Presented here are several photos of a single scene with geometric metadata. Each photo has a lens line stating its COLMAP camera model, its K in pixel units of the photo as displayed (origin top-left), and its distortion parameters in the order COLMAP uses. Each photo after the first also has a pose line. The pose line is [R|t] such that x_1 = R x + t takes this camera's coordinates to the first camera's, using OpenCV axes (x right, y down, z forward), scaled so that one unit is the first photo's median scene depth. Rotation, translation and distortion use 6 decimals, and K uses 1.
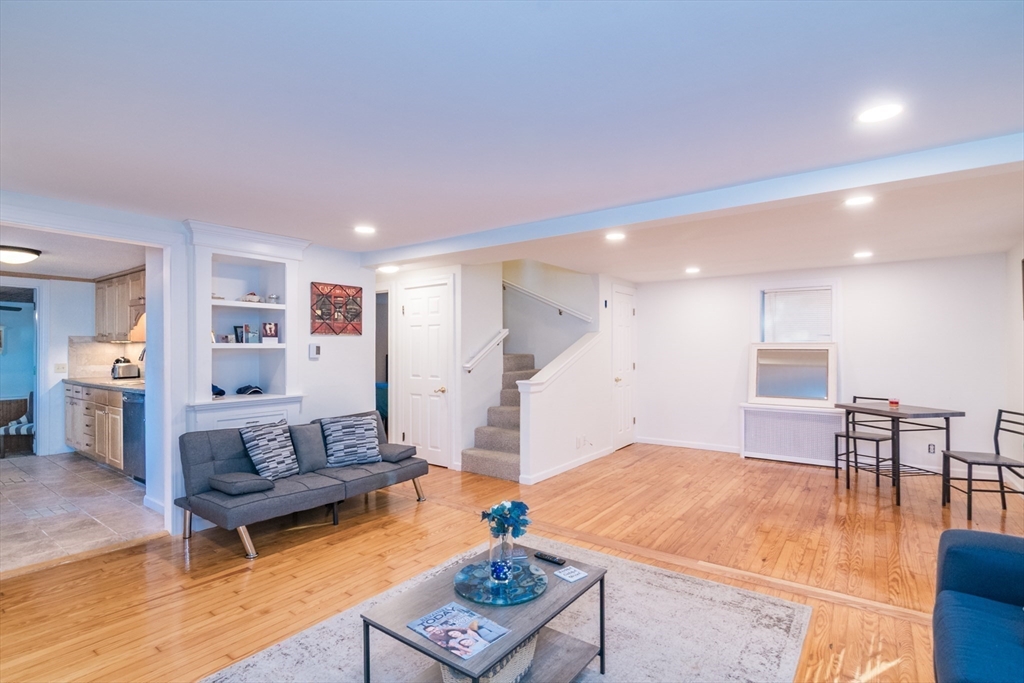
lens RADIAL K [[496.9, 0, 491.9], [0, 496.9, 346.2], [0, 0, 1]] dist [-0.003231, -0.004339]
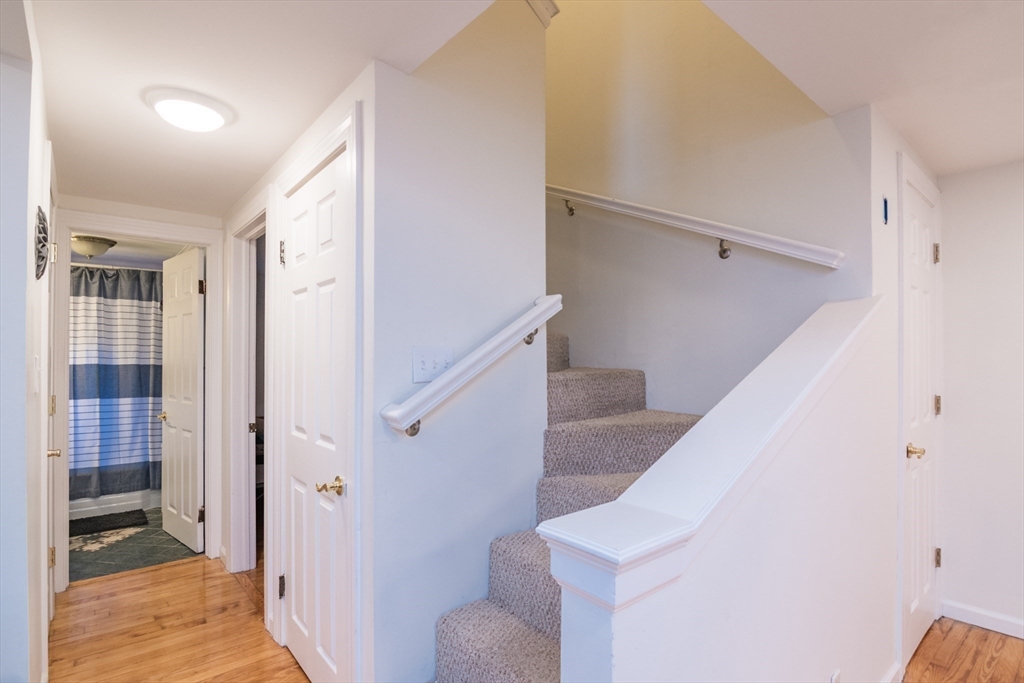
lens RADIAL K [[496.9, 0, 490.6], [0, 496.9, 356.7], [0, 0, 1]] dist [-0.003231, -0.004339]
pose [[0.975572, 0.002096, -0.219669, 0.078480], [-0.001242, 0.999991, 0.004022, 0.007172], [0.219675, -0.003651, 0.975566, 0.881330]]
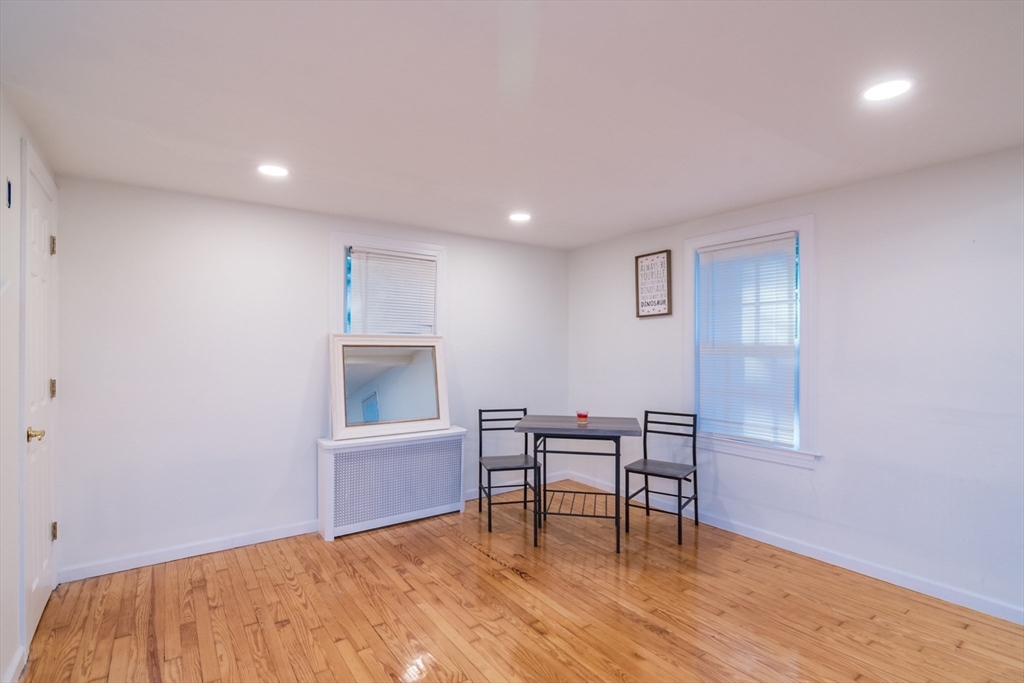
lens RADIAL K [[496.9, 0, 503.0], [0, 496.9, 344.9], [0, 0, 1]] dist [-0.003231, -0.004339]
pose [[0.287813, 0.005763, 0.957669, 0.038155], [-0.010154, 0.999944, -0.002966, 0.007421], [-0.957633, -0.008870, 0.287856, 0.850751]]
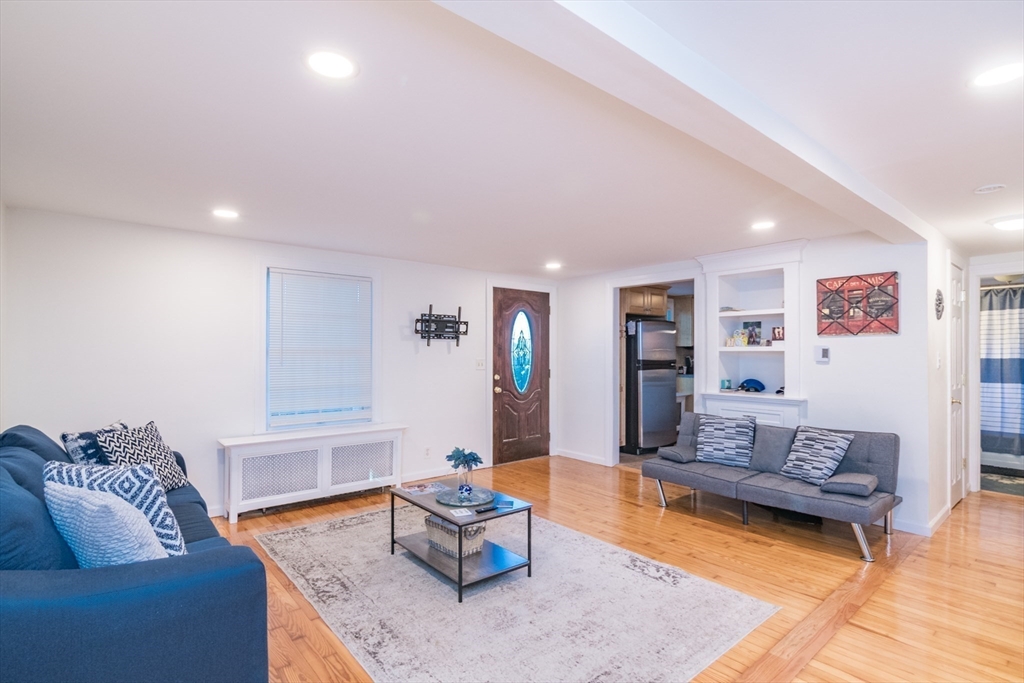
lens RADIAL K [[496.9, 0, 518.4], [0, 496.9, 349.2], [0, 0, 1]] dist [-0.003231, -0.004339]
pose [[-0.202786, -0.005837, -0.979206, 0.648940], [0.005371, 0.999961, -0.007072, 0.004276], [0.979208, -0.006693, -0.202747, 0.627978]]
